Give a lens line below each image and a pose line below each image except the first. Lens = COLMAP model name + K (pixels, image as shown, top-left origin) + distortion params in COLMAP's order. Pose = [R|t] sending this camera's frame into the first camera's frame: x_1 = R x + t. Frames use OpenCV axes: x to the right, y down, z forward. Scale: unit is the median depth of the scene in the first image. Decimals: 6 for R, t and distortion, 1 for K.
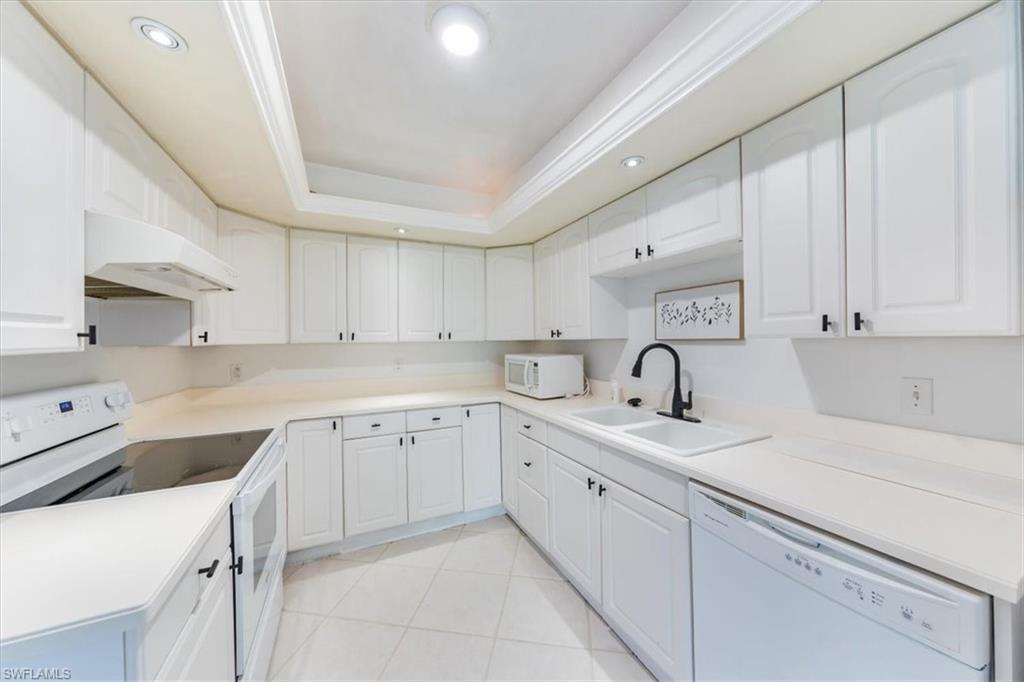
lens RADIAL K [[349.5, 0, 514.1], [0, 349.5, 339.8], [0, 0, 1]] dist [-0.009185, 0.000944]
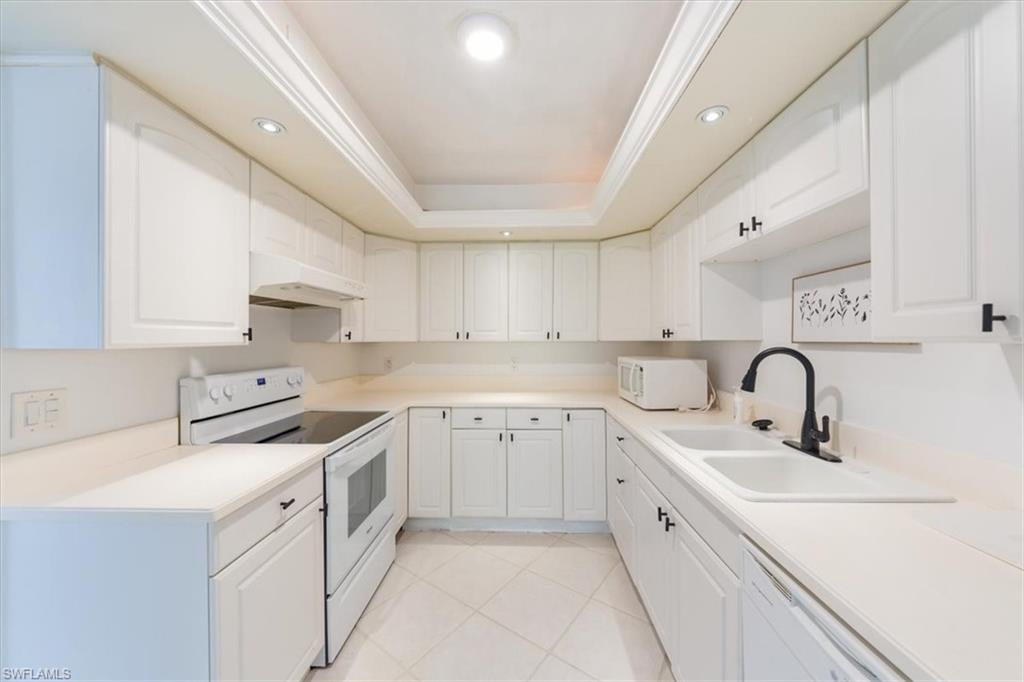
lens RADIAL K [[371.1, 0, 514.4], [0, 371.1, 339.5], [0, 0, 1]] dist [-0.007628, -0.000101]
pose [[0.887117, 0.009874, -0.461440, 0.268083], [-0.009408, 0.999950, 0.003310, -0.003480], [0.461449, 0.001405, 0.887165, 0.048104]]
